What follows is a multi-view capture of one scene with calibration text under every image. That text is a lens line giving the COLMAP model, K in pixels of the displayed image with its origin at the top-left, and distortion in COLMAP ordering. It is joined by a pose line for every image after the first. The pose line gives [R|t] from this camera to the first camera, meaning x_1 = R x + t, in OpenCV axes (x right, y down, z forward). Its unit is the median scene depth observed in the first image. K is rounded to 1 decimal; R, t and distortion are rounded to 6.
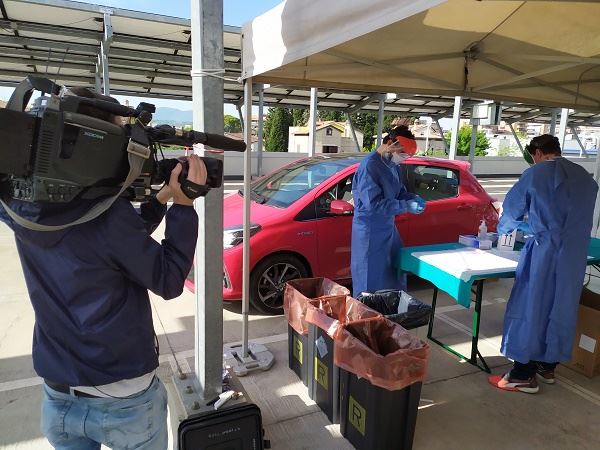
lens RADIAL K [[438.7, 0, 295.8], [0, 438.7, 223.1], [0, 0, 1]] dist [0.040373, -0.028549]
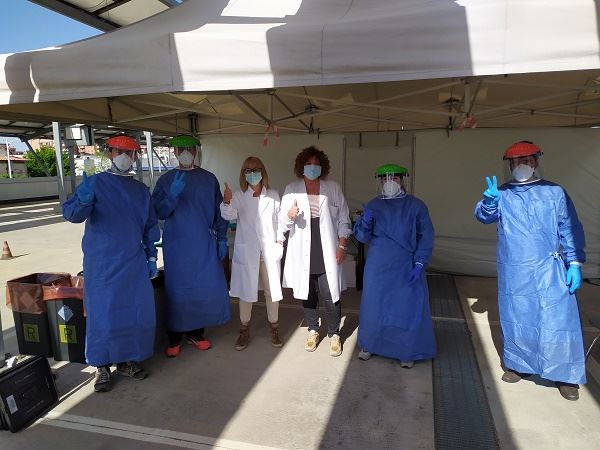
lens RADIAL K [[438.7, 0, 300.3], [0, 438.7, 223.3], [0, 0, 1]] dist [0.040373, -0.028549]
pose [[0.637799, -0.144862, 0.756458, -0.344268], [0.178423, 0.983225, 0.037852, 0.067096], [-0.749252, 0.110828, 0.652947, -0.320359]]
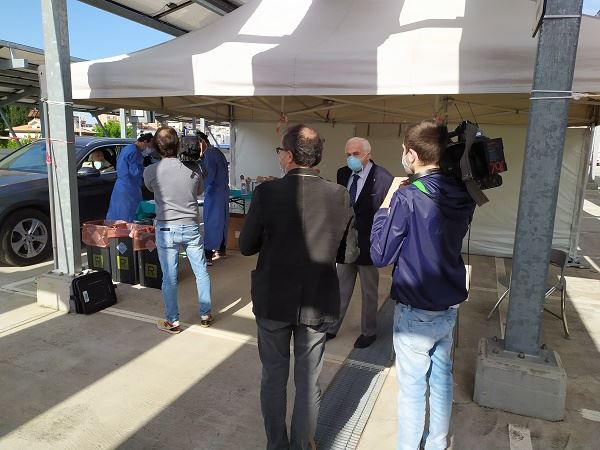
lens RADIAL K [[438.7, 0, 301.7], [0, 438.7, 220.1], [0, 0, 1]] dist [0.040373, -0.028549]
pose [[0.724781, -0.126536, 0.677260, -0.477875], [0.123471, 0.990932, 0.053006, 0.118806], [-0.677825, 0.045204, 0.733832, -0.665027]]
